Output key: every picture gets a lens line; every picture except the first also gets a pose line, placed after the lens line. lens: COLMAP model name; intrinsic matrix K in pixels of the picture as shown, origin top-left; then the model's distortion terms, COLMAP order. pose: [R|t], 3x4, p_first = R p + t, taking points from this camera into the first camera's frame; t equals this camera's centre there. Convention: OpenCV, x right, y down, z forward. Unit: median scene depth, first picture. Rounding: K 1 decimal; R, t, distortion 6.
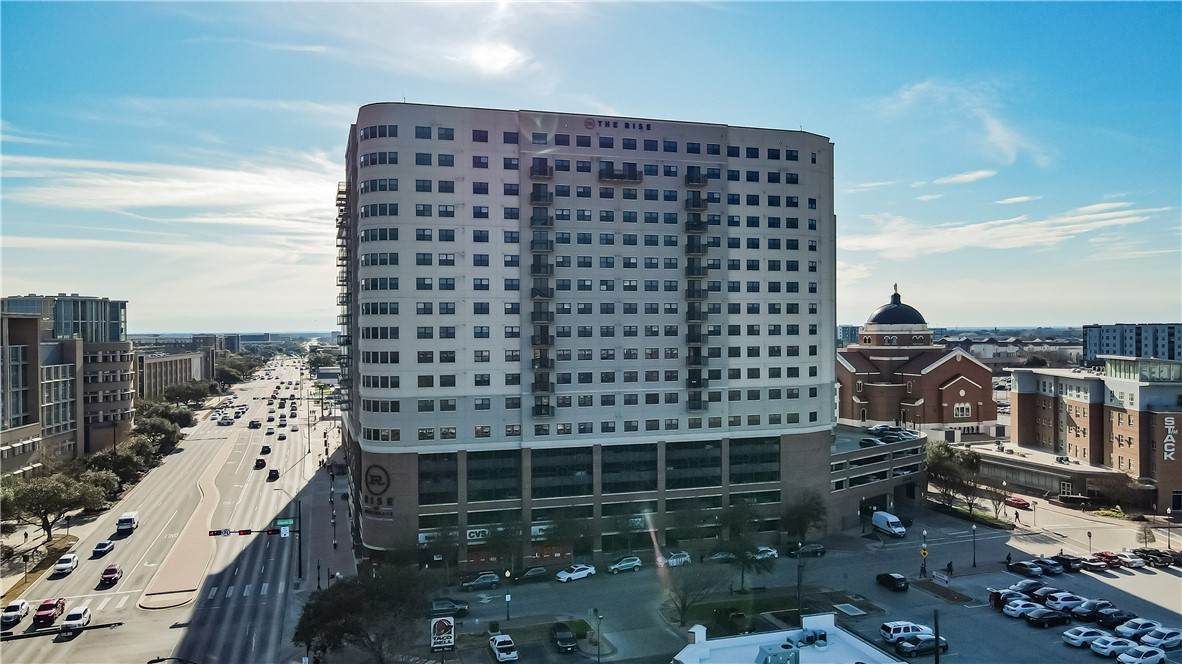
lens RADIAL K [[884.3, 0, 592.8], [0, 884.3, 448.5], [0, 0, 1]] dist [0.001276, 0.003291]
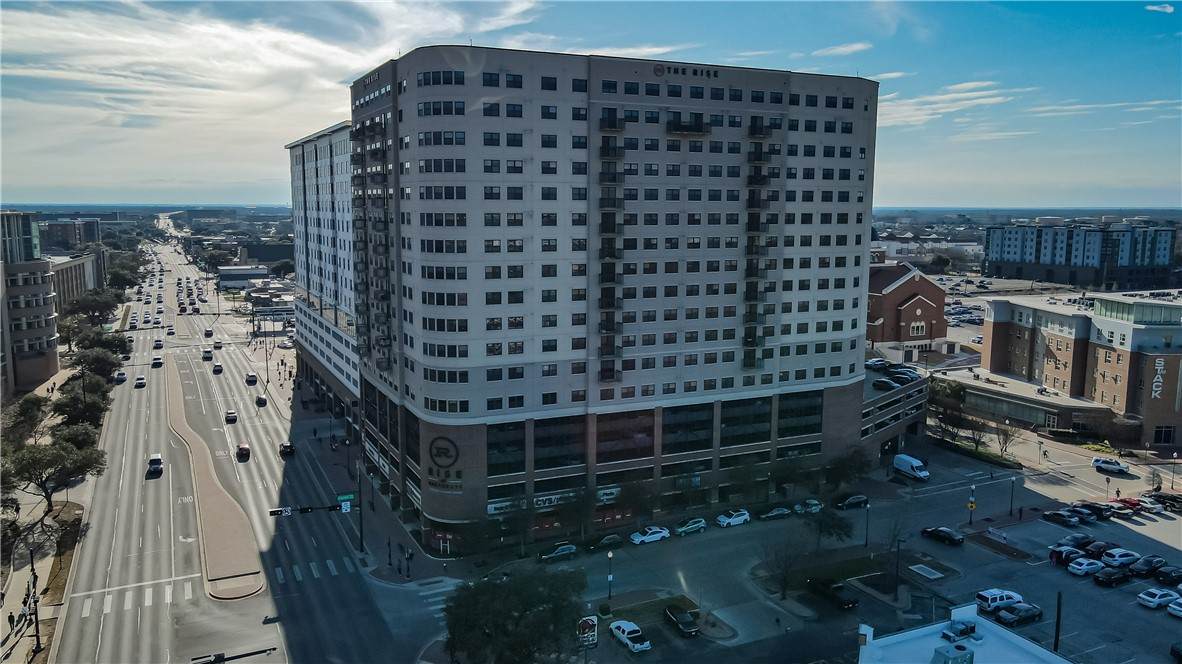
lens RADIAL K [[884.3, 0, 592.8], [0, 884.3, 448.5], [0, 0, 1]] dist [0.001276, 0.003291]
pose [[0.991705, -0.026677, 0.125736, -0.197823], [0.010468, 0.991738, 0.127854, -0.086833], [-0.128107, -0.125477, 0.983791, 0.030811]]
